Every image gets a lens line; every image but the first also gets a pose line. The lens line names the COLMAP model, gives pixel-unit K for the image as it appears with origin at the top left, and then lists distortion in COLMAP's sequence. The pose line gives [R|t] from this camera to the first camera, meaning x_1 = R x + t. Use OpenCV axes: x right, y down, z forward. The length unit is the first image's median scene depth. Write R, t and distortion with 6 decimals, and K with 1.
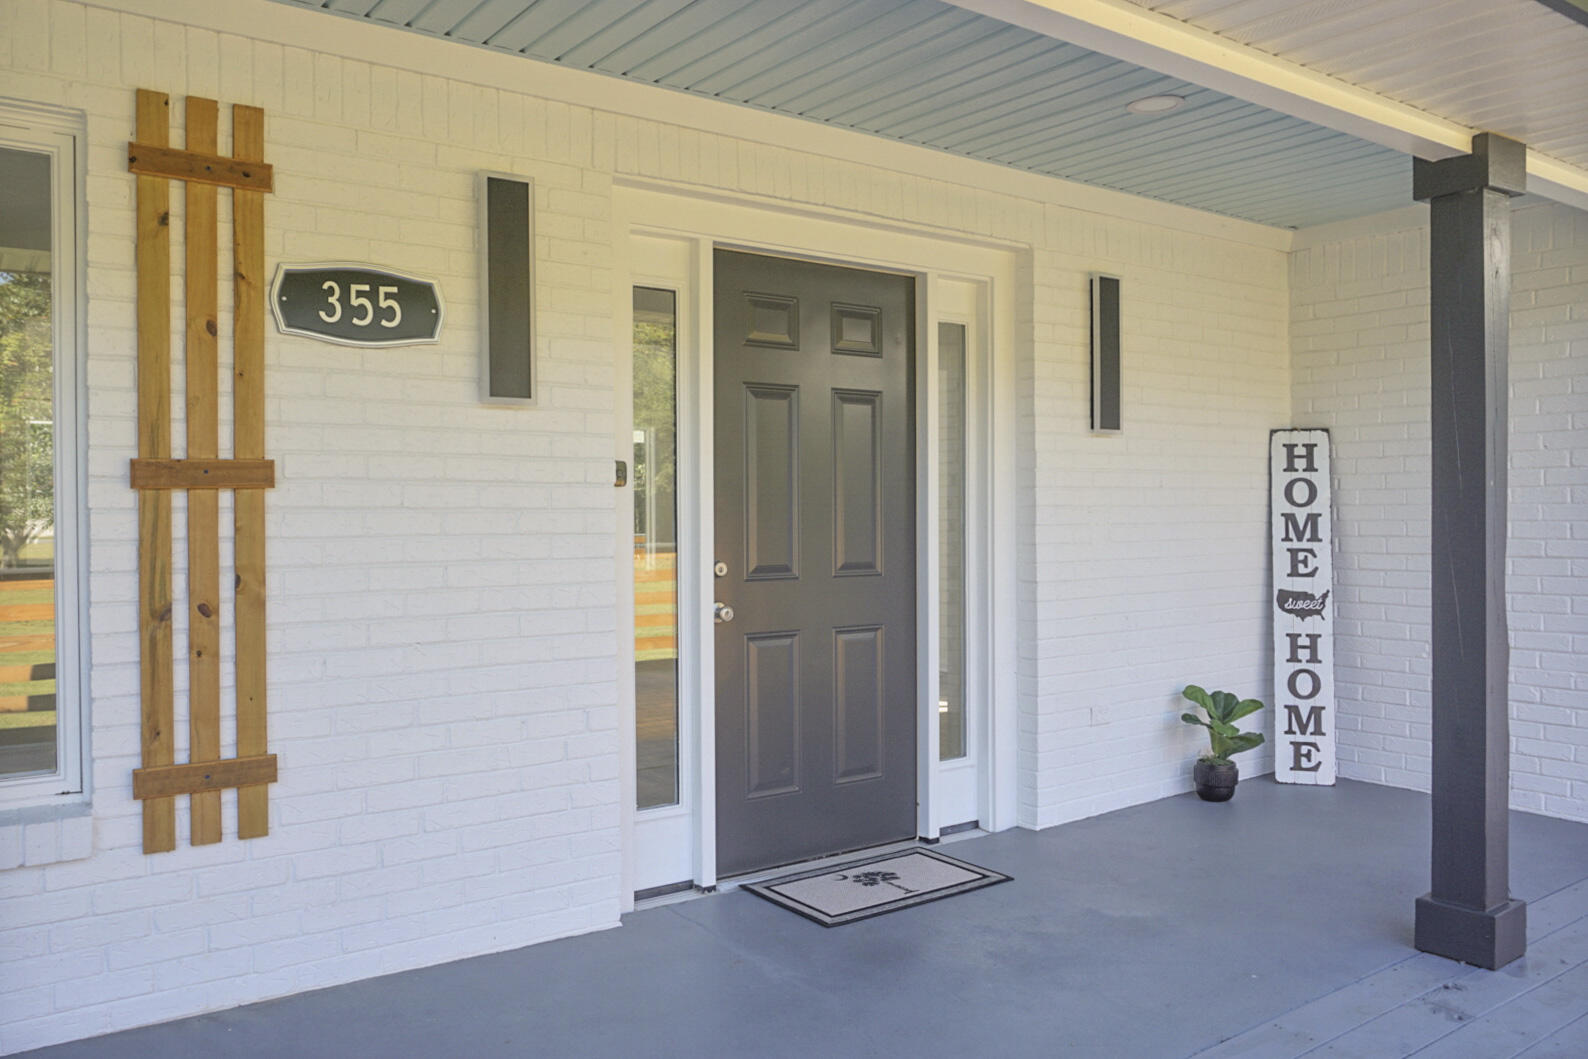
lens RADIAL K [[1245.7, 0, 760.3], [0, 1245.7, 526.9], [0, 0, 1]] dist [-0.018337, 0.008879]
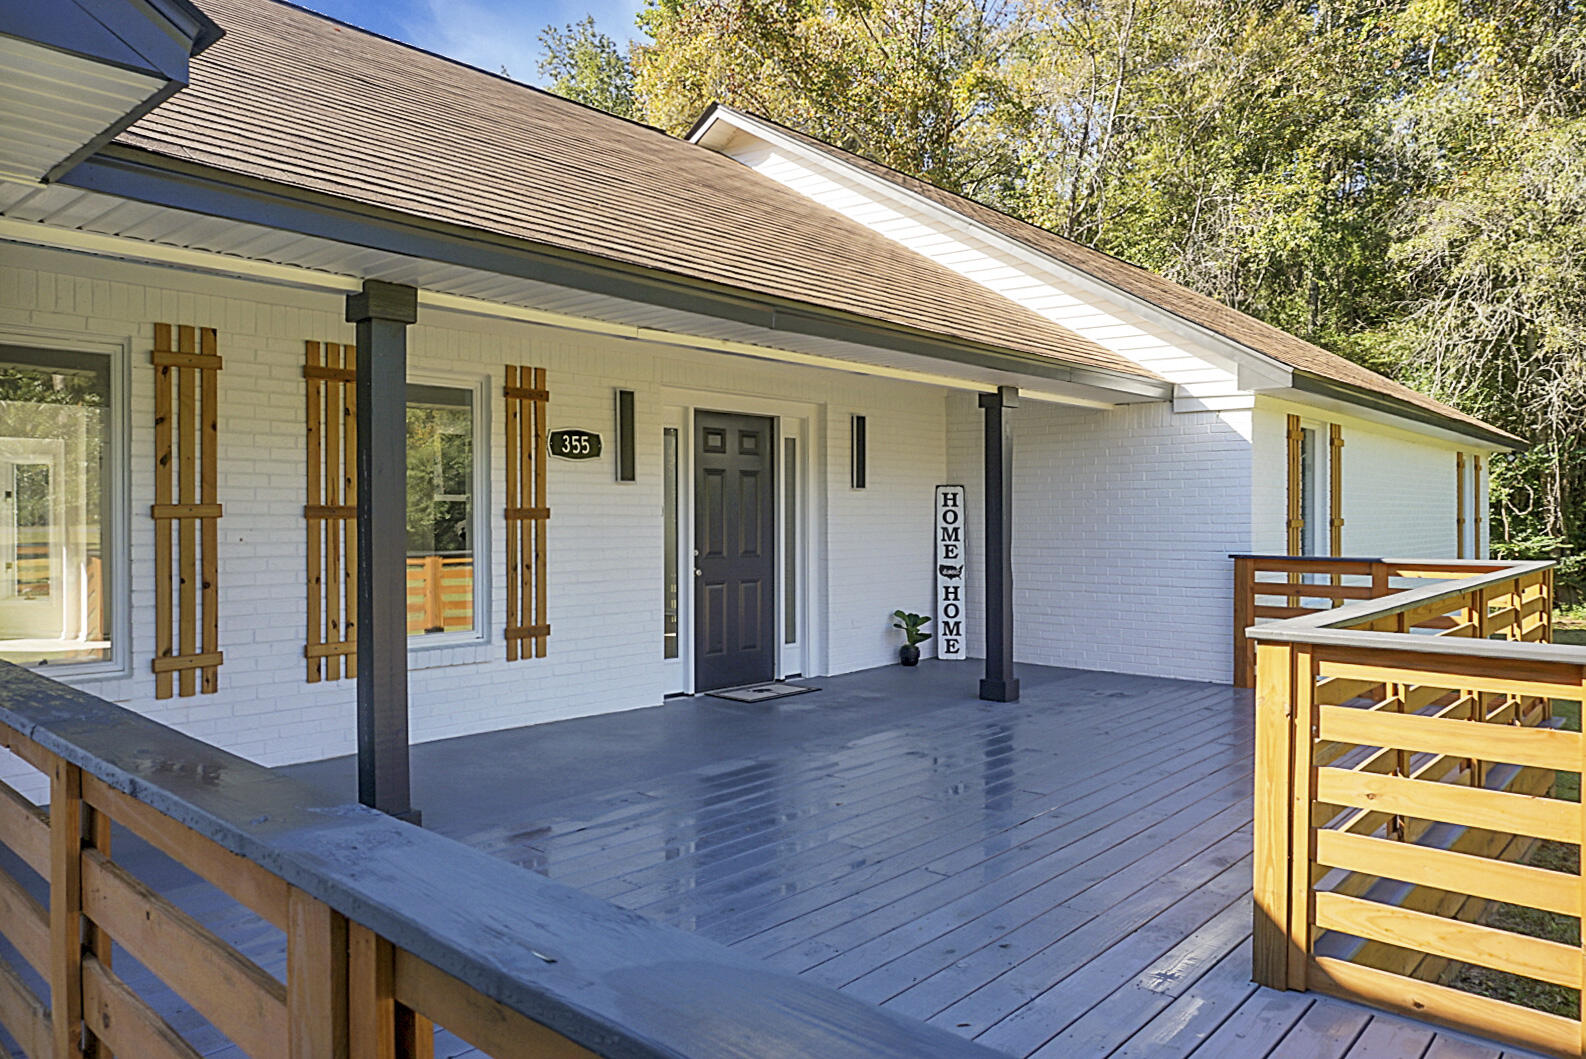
lens RADIAL K [[1068.7, 0, 793.0], [0, 1068.7, 527.0], [0, 0, 1]] dist [-0.002269, -0.000077]
pose [[0.974528, 0.001502, 0.224261, -0.239351], [-0.000218, 0.999983, -0.005750, -0.001317], [-0.224266, 0.005555, 0.974512, -0.744863]]
